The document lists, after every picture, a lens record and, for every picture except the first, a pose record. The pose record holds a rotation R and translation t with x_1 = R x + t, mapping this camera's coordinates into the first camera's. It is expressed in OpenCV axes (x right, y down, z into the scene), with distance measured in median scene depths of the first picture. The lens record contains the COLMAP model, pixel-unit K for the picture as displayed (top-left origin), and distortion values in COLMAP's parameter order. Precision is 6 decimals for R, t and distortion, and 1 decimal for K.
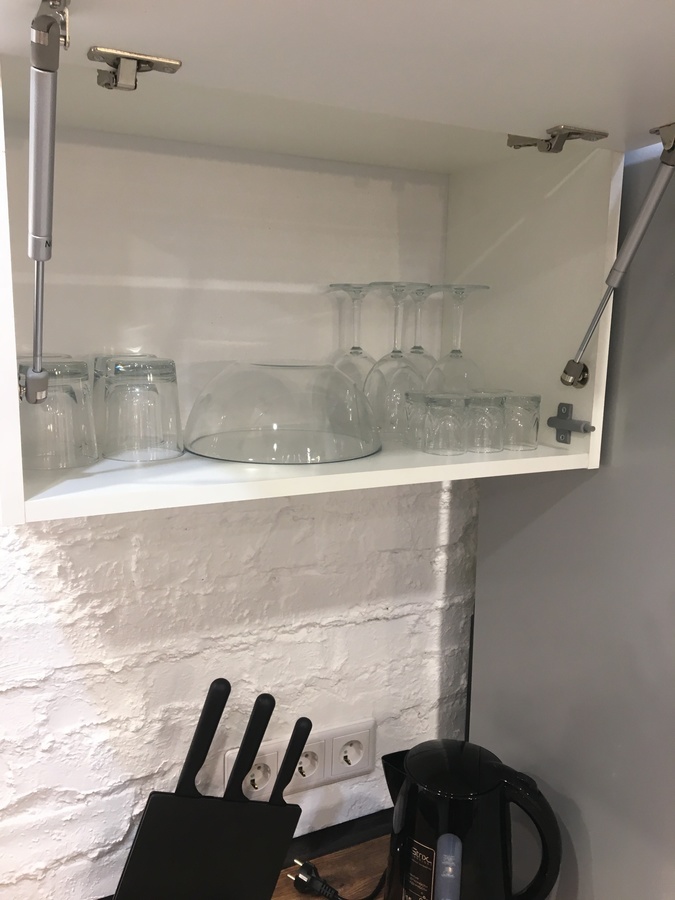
lens RADIAL K [[753.1, 0, 339.4], [0, 753.1, 445.0], [0, 0, 1]] dist [0.101693, -0.157787]
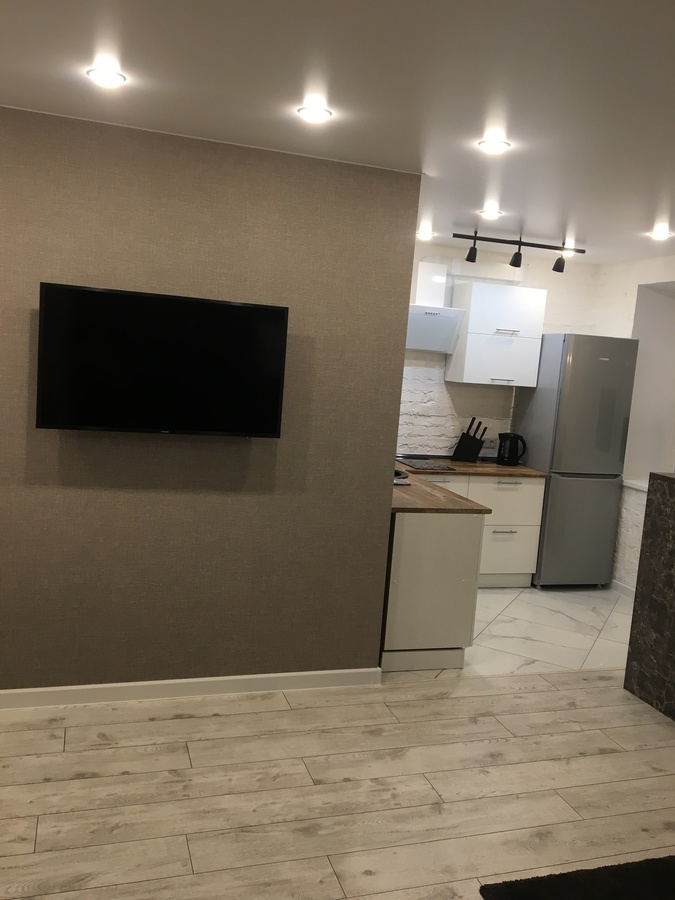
lens RADIAL K [[753.1, 0, 339.4], [0, 753.1, 445.0], [0, 0, 1]] dist [0.101693, -0.157787]
pose [[0.986453, 0.076384, -0.145177, -0.319517], [-0.083880, 0.995403, -0.046226, 0.891618], [0.140979, 0.057777, 0.988325, -5.262320]]
